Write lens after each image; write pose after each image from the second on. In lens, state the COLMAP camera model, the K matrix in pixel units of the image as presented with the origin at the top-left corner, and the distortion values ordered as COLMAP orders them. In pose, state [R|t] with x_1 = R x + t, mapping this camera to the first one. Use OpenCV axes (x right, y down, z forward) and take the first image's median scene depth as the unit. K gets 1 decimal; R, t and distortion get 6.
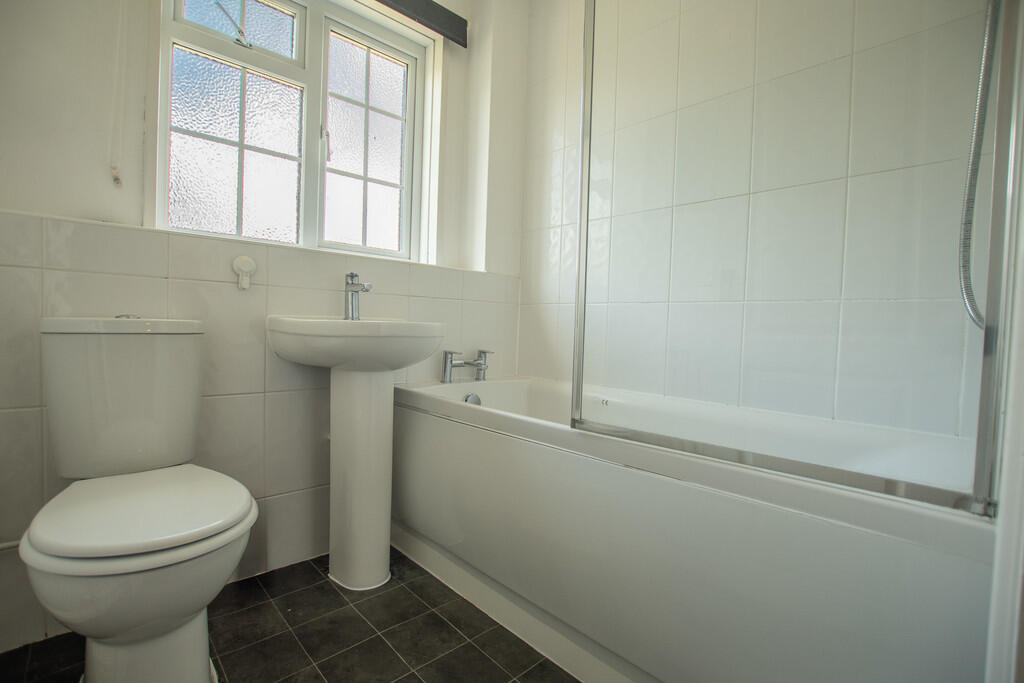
lens RADIAL K [[470.2, 0, 512.0], [0, 470.2, 341.5], [0, 0, 1]] dist [-0.000979, -0.000397]
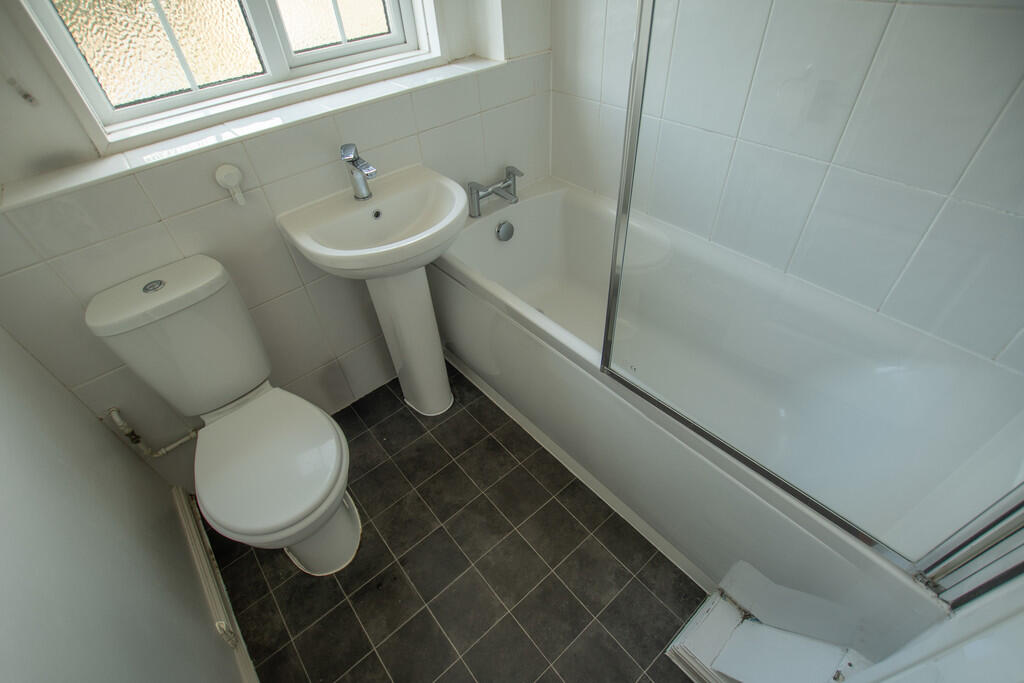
lens RADIAL K [[470.2, 0, 512.0], [0, 470.2, 341.5], [0, 0, 1]] dist [-0.000979, -0.000397]
pose [[0.995366, -0.026458, -0.092450, 0.018297], [0.080634, 0.753470, 0.652520, -0.450861], [0.052394, -0.656950, 0.752111, 0.178676]]
